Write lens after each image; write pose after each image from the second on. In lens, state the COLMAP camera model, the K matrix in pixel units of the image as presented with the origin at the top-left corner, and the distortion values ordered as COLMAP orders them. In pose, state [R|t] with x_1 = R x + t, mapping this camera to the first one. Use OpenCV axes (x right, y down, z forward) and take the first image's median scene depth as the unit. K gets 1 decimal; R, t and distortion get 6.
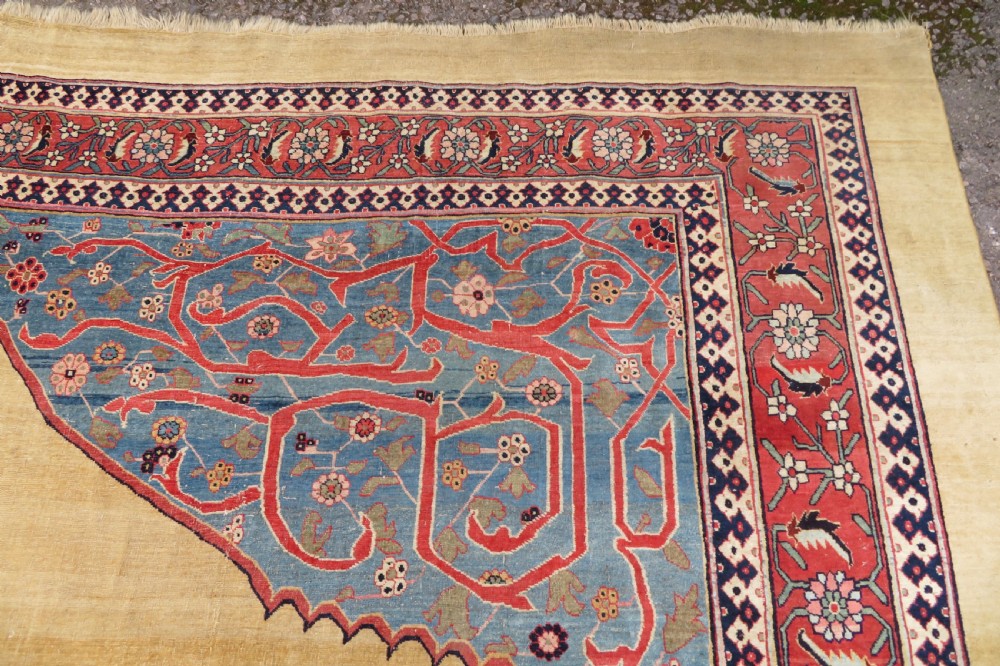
lens RADIAL K [[659.3, 0, 485.1], [0, 659.3, 336.6], [0, 0, 1]] dist [-0.009797, -0.001671]
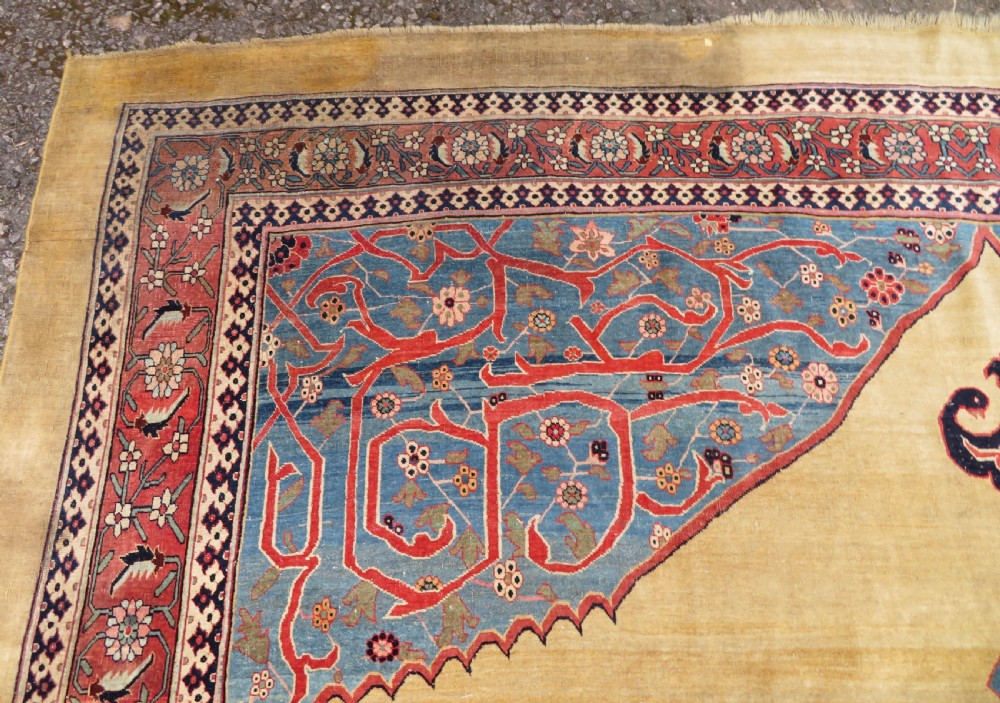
lens RADIAL K [[683.5, 0, 502.3], [0, 683.5, 359.6], [0, 0, 1]] dist [-0.020279, 0.012205]
pose [[0.998266, -0.058070, -0.009686, -1.769167], [0.058289, 0.998010, 0.024052, -0.078334], [0.008270, -0.024575, 0.999664, -0.021845]]
